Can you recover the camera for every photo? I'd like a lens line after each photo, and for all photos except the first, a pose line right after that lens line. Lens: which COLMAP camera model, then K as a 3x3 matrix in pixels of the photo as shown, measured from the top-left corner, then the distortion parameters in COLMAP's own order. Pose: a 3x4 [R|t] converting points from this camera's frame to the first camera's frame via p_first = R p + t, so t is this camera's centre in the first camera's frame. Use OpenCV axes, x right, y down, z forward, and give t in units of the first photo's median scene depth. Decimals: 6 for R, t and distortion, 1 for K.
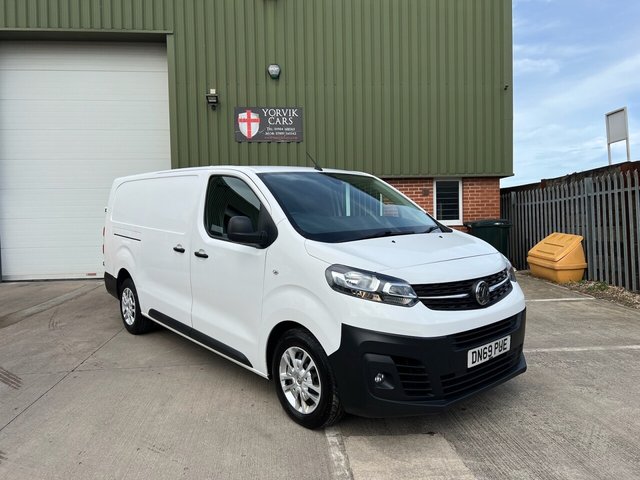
lens RADIAL K [[474.3, 0, 317.6], [0, 474.3, 240.7], [0, 0, 1]] dist [0.010369, -0.004347]
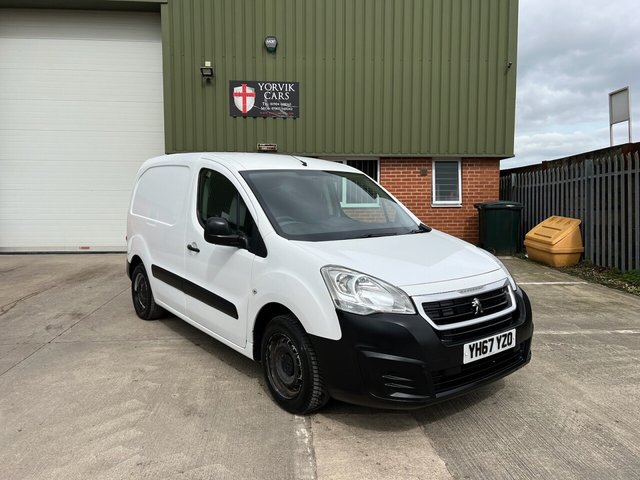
lens RADIAL K [[475.0, 0, 317.8], [0, 475.0, 240.7], [0, 0, 1]] dist [0.004610, 0.002131]
pose [[0.999752, 0.020628, -0.008383, 0.021384], [-0.020273, 0.998976, 0.040458, 0.004779], [0.009209, -0.040278, 0.999146, 0.011161]]
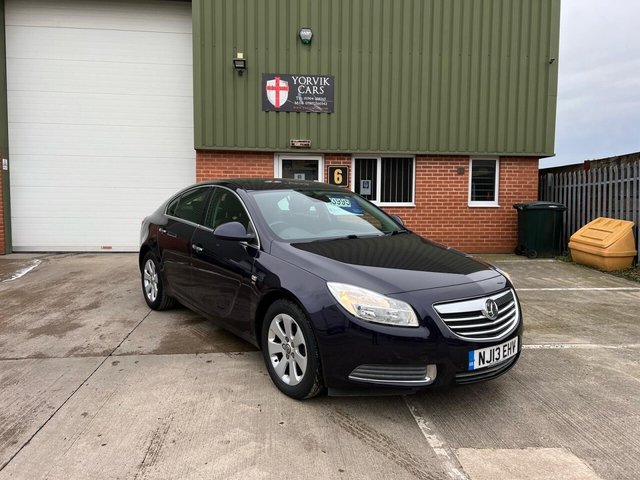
lens RADIAL K [[476.8, 0, 318.3], [0, 476.8, 234.5], [0, 0, 1]] dist [0.011958, -0.006106]
pose [[0.999594, 0.028193, 0.004073, -0.061629], [-0.028302, 0.999155, 0.029797, 0.004580], [-0.003229, -0.029900, 0.999548, 0.051533]]
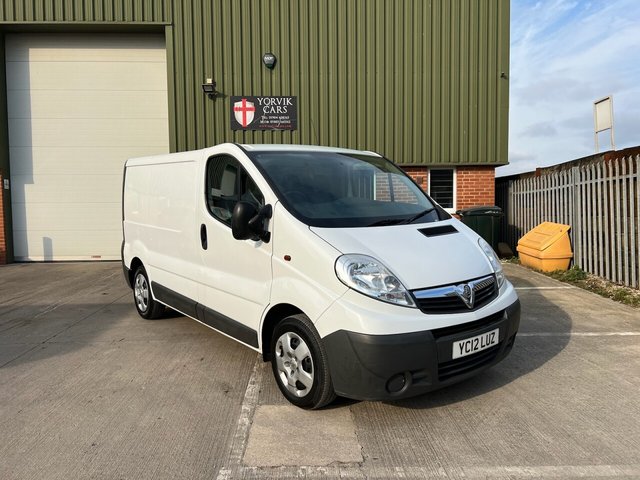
lens RADIAL K [[473.5, 0, 319.3], [0, 473.5, 240.2], [0, 0, 1]] dist [0.003504, -0.002733]
pose [[0.998445, 0.013040, -0.054193, 0.078301], [-0.011623, 0.999584, 0.026388, 0.000923], [0.054515, -0.025717, 0.998182, -0.021149]]
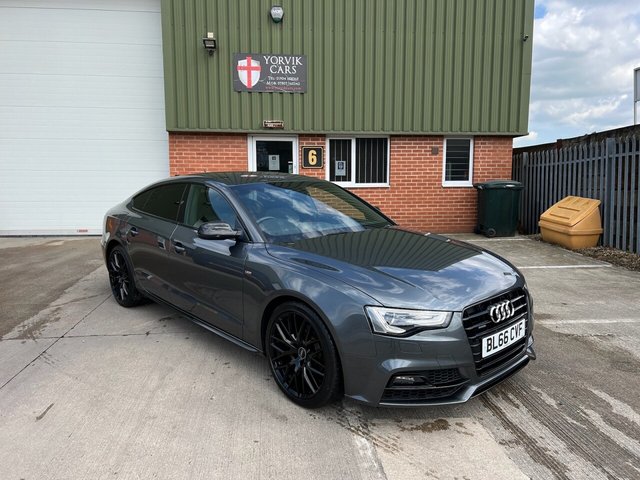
lens RADIAL K [[476.3, 0, 318.2], [0, 476.3, 240.6], [0, 0, 1]] dist [0.006033, -0.002297]
pose [[0.999748, 0.017706, 0.013829, -0.017281], [-0.018810, 0.996261, 0.084319, 0.000963], [-0.012284, -0.084557, 0.996343, 0.042912]]
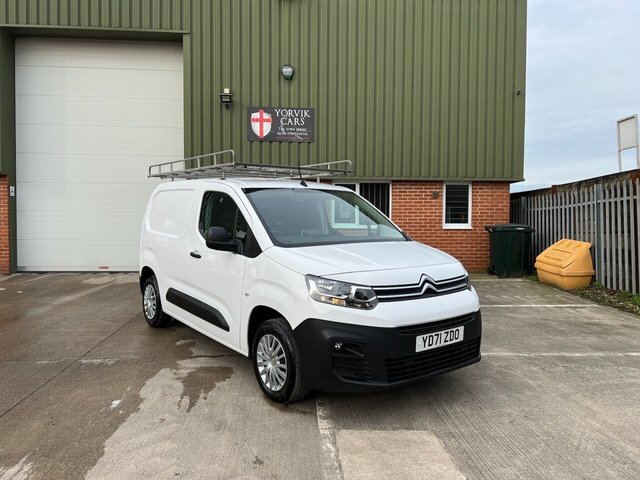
lens RADIAL K [[473.6, 0, 319.3], [0, 473.6, 239.5], [0, 0, 1]] dist [0.010850, -0.004768]
pose [[0.999361, 0.026769, -0.023694, 0.010067], [-0.026852, 0.999634, -0.003198, 0.001708], [0.023599, 0.003832, 0.999714, -0.008442]]
